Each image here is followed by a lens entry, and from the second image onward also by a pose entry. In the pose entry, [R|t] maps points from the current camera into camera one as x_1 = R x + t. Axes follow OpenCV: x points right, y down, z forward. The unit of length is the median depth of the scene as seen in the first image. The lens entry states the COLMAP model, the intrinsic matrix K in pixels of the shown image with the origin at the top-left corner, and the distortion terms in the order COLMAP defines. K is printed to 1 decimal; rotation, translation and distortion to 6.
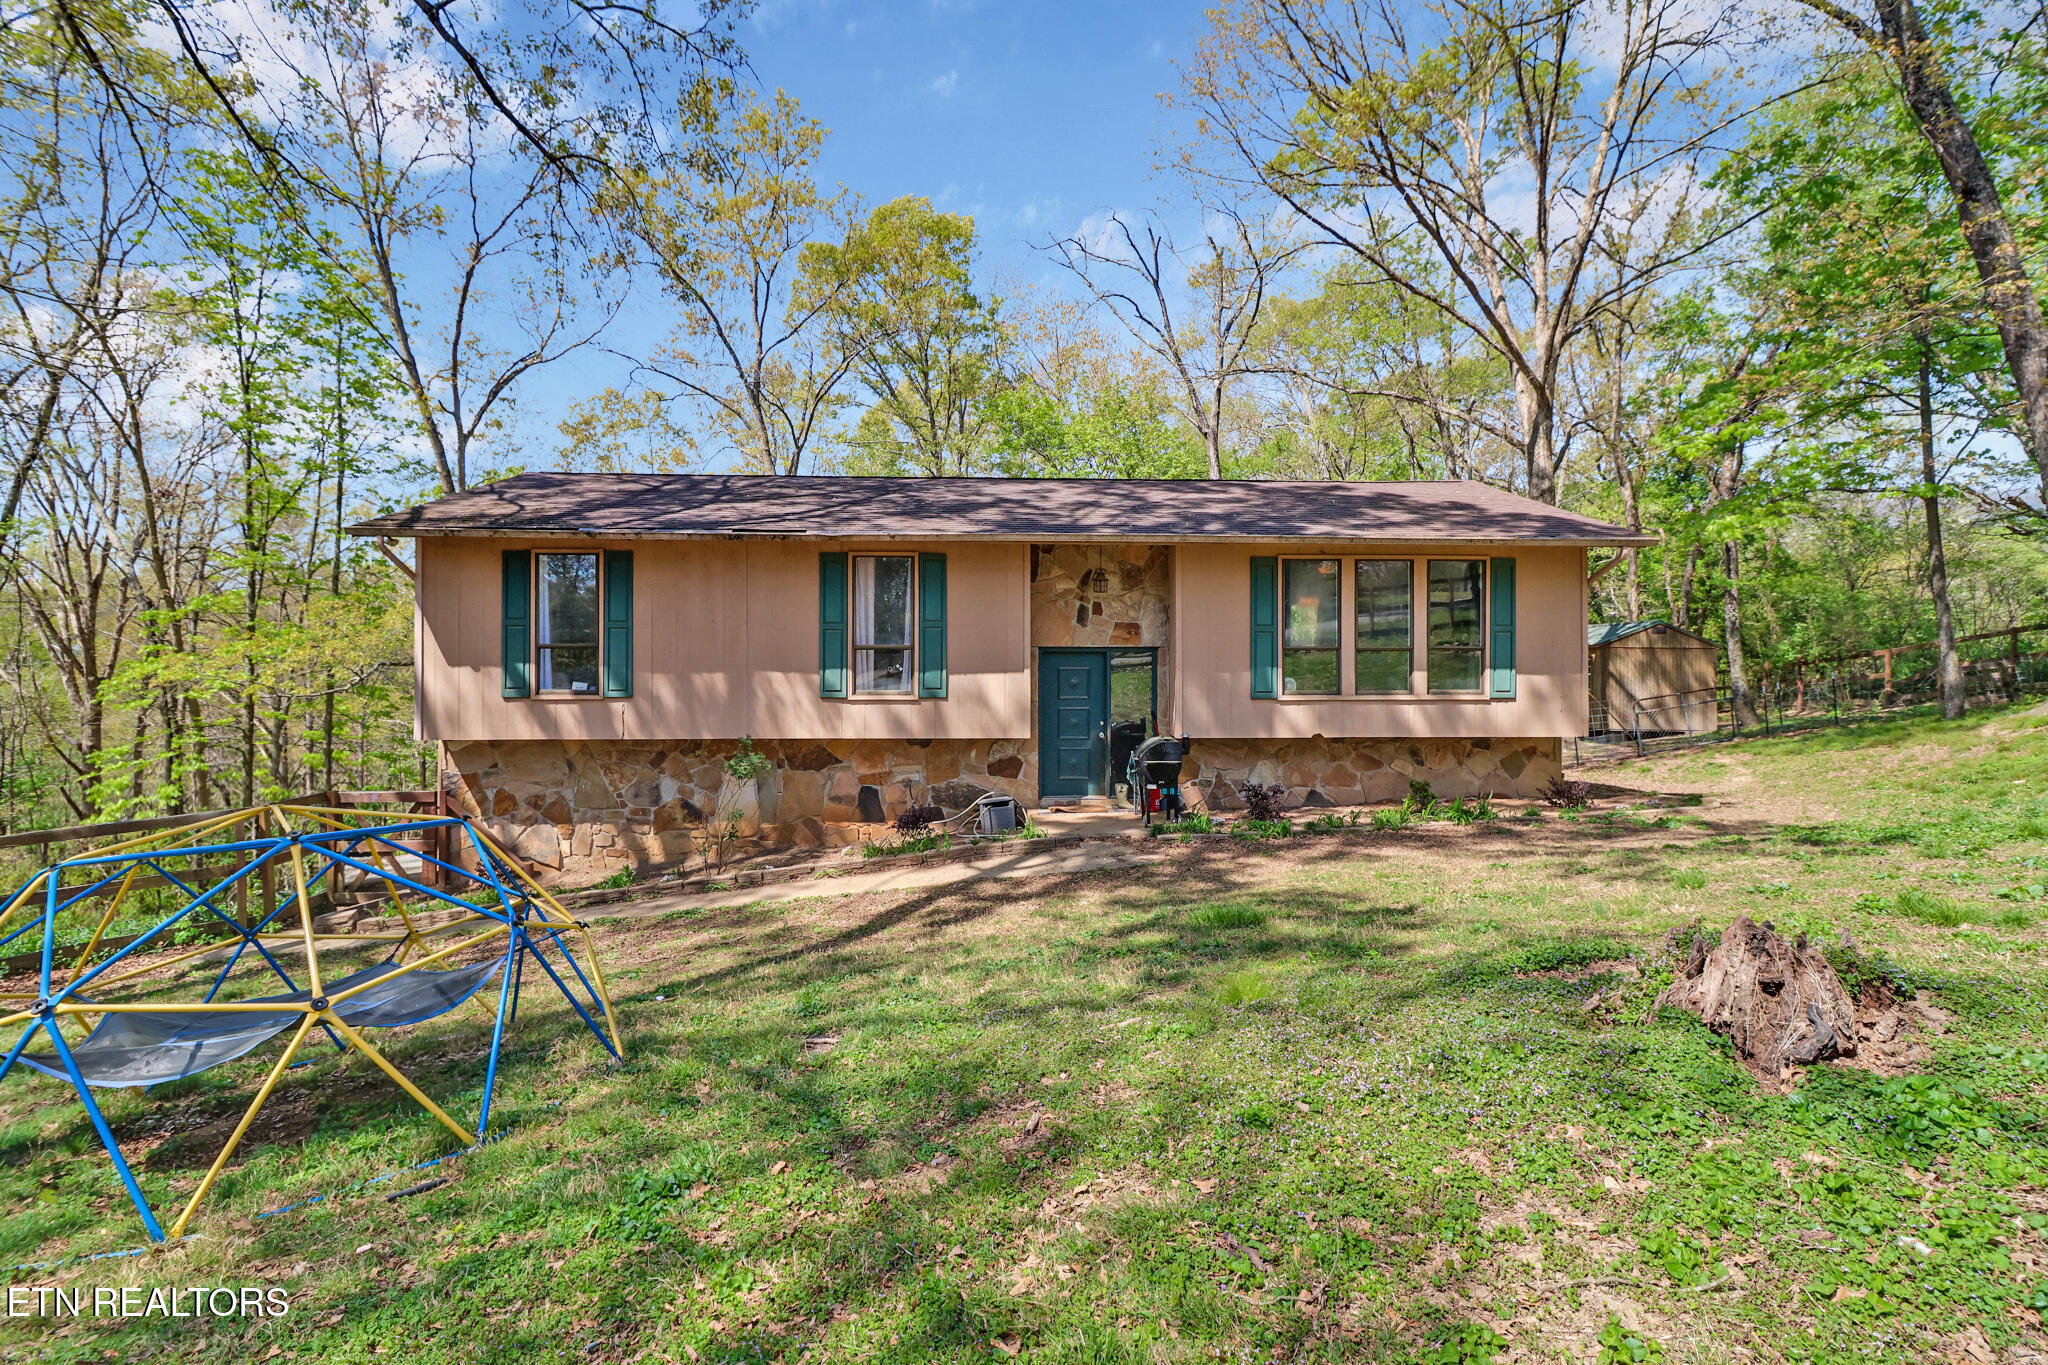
lens RADIAL K [[956.8, 0, 1030.9], [0, 956.8, 642.7], [0, 0, 1]] dist [0.001223, -0.013452]
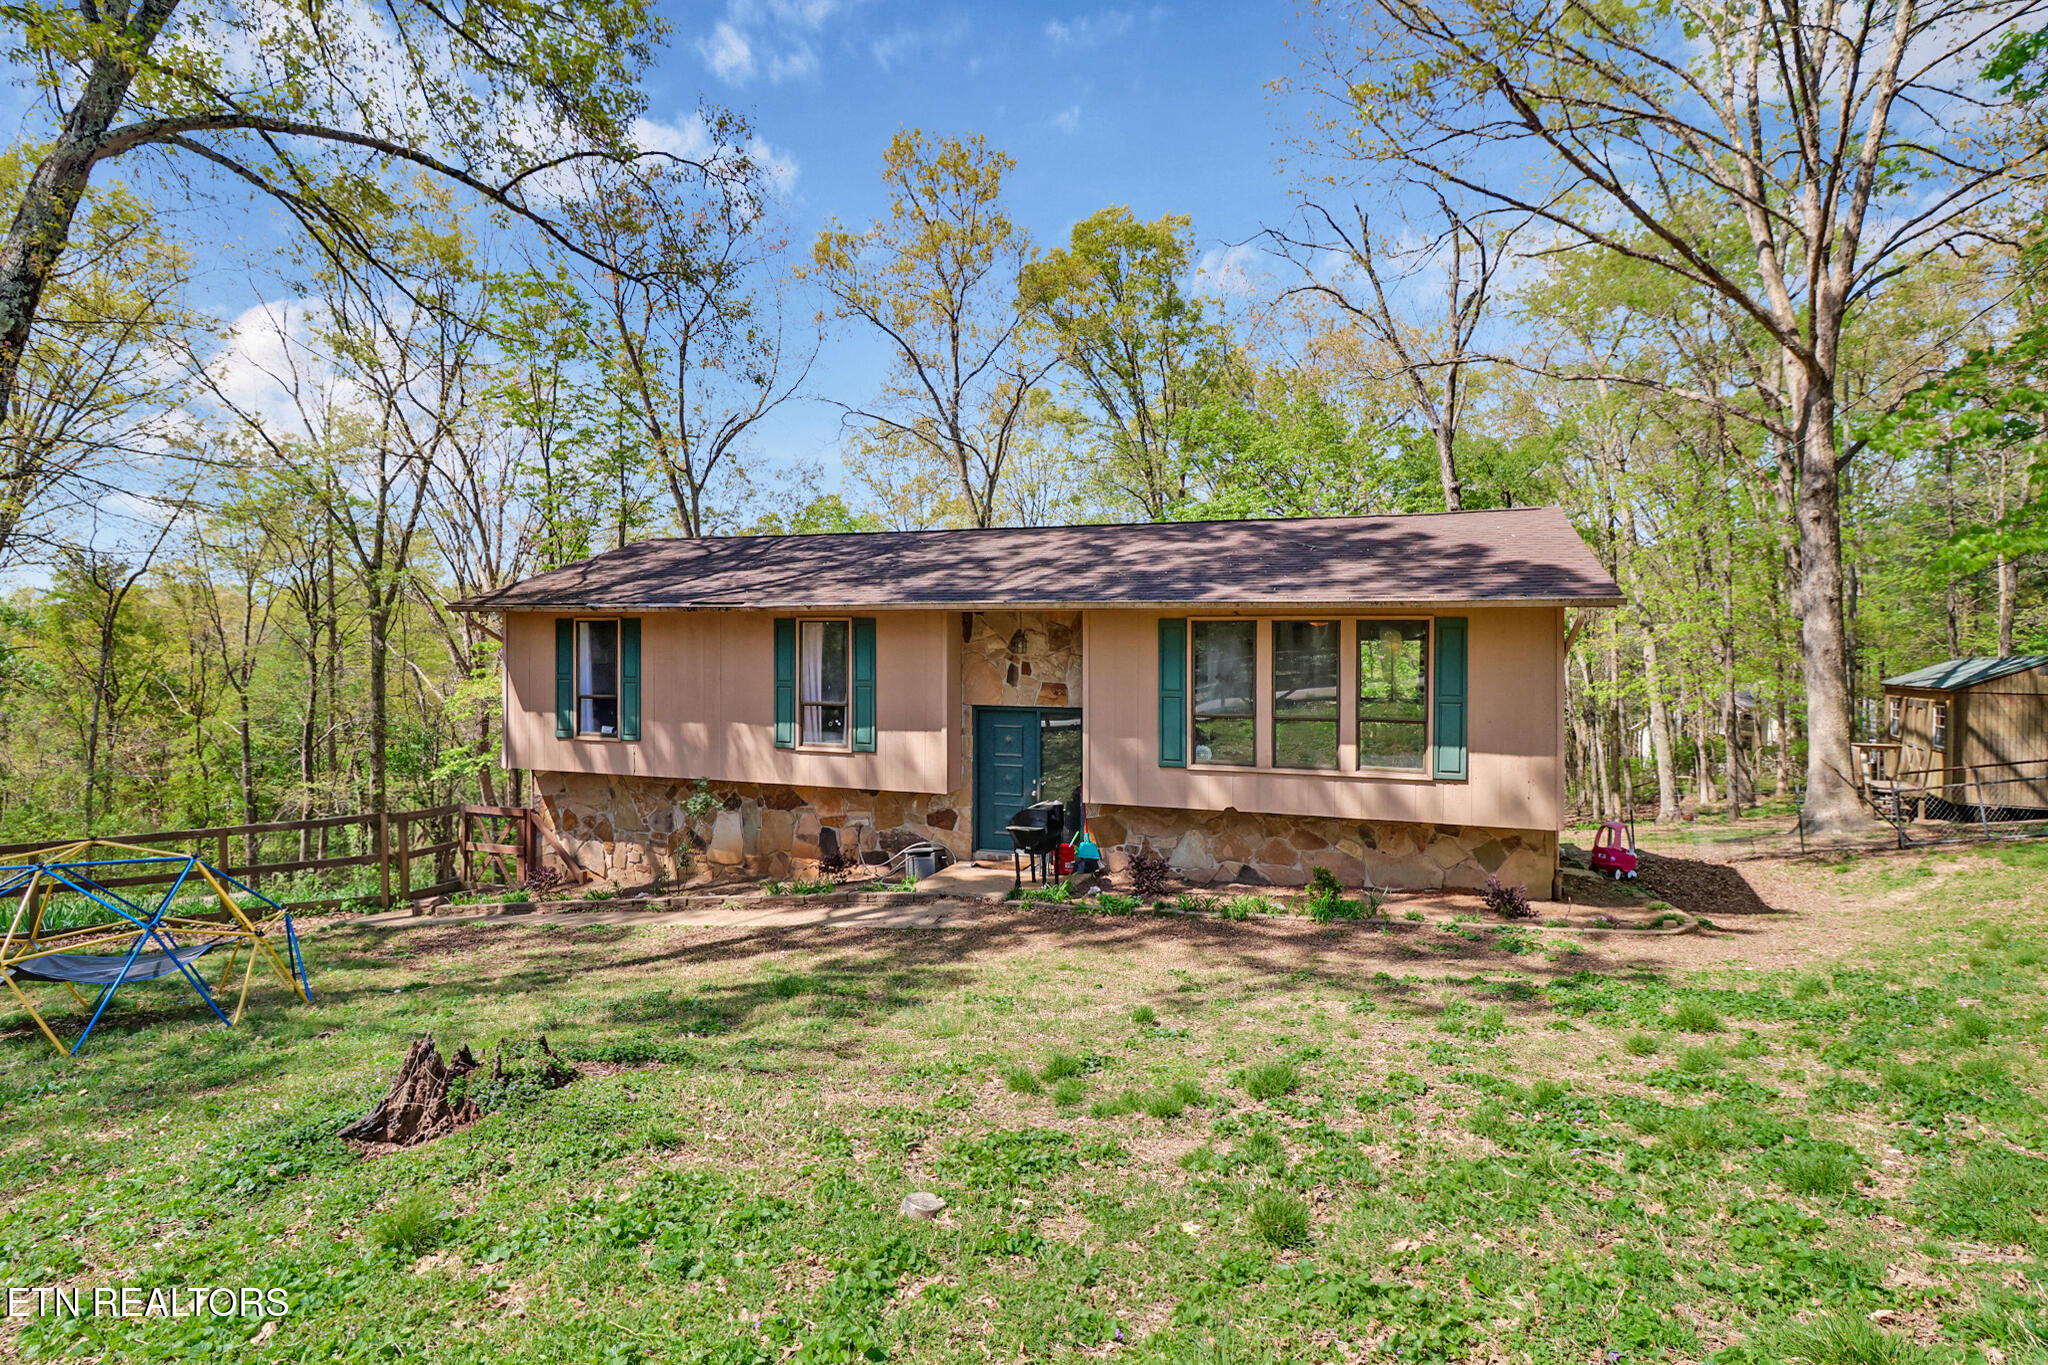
lens RADIAL K [[1024.5, 0, 999.0], [0, 1024.5, 647.7], [0, 0, 1]] dist [-0.001510, -0.000393]
pose [[0.923353, 0.004422, -0.383927, 0.474113], [-0.003228, 0.999988, 0.003755, -0.063926], [0.383939, -0.002228, 0.923356, -0.013821]]
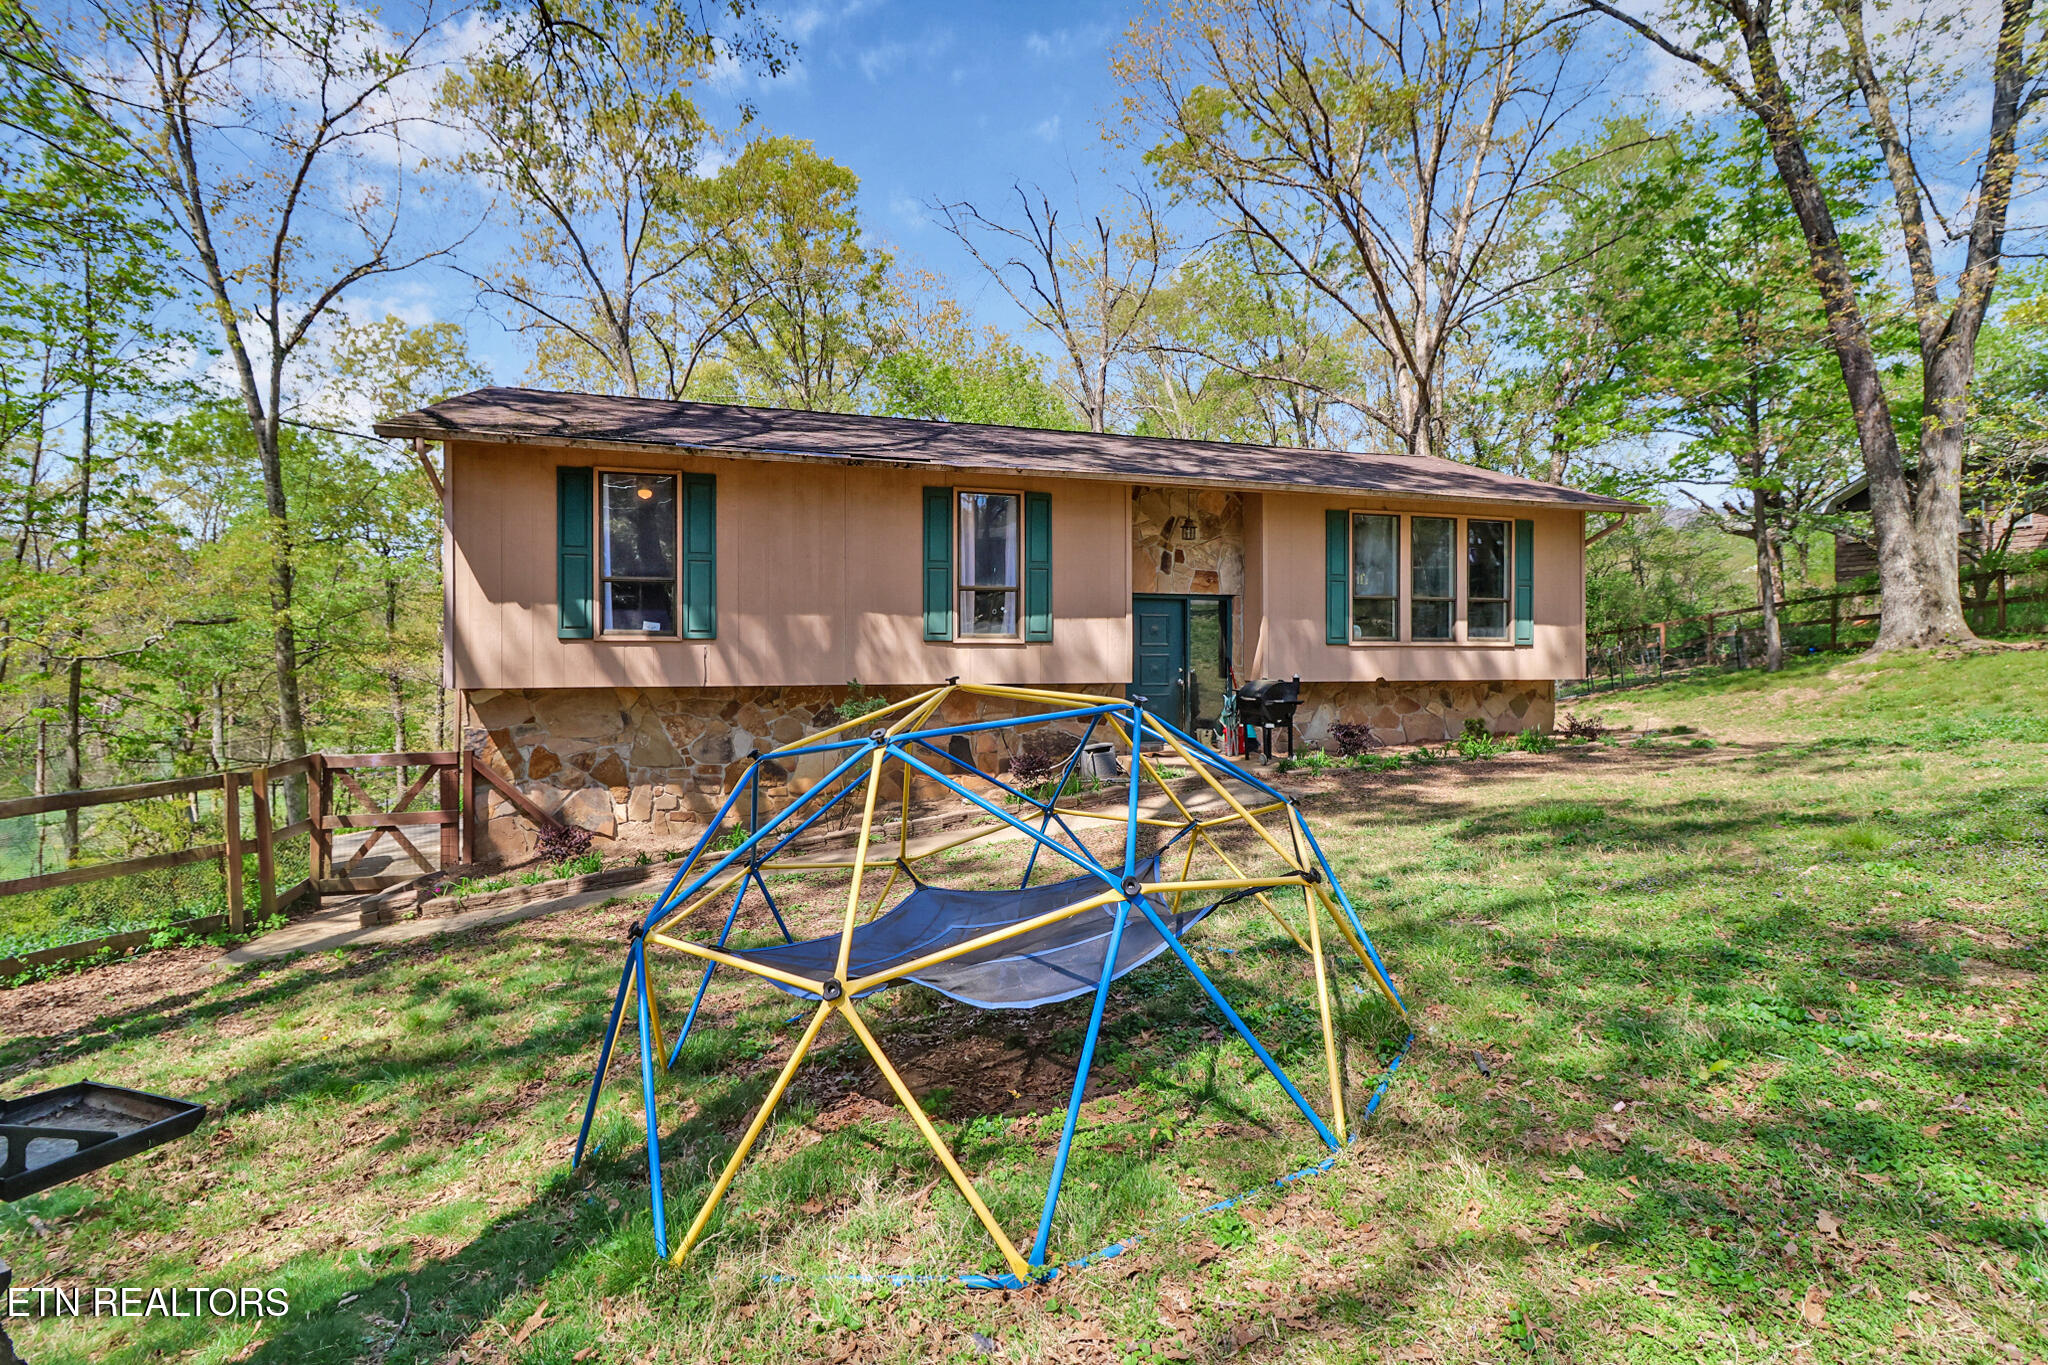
lens RADIAL K [[945.5, 0, 1041.6], [0, 945.5, 644.2], [0, 0, 1]] dist [0.008629, -0.016505]
pose [[0.967980, 0.003639, 0.251000, -0.332617], [-0.008300, 0.999812, 0.017513, 0.042168], [-0.250889, -0.019036, 0.967829, 0.069612]]
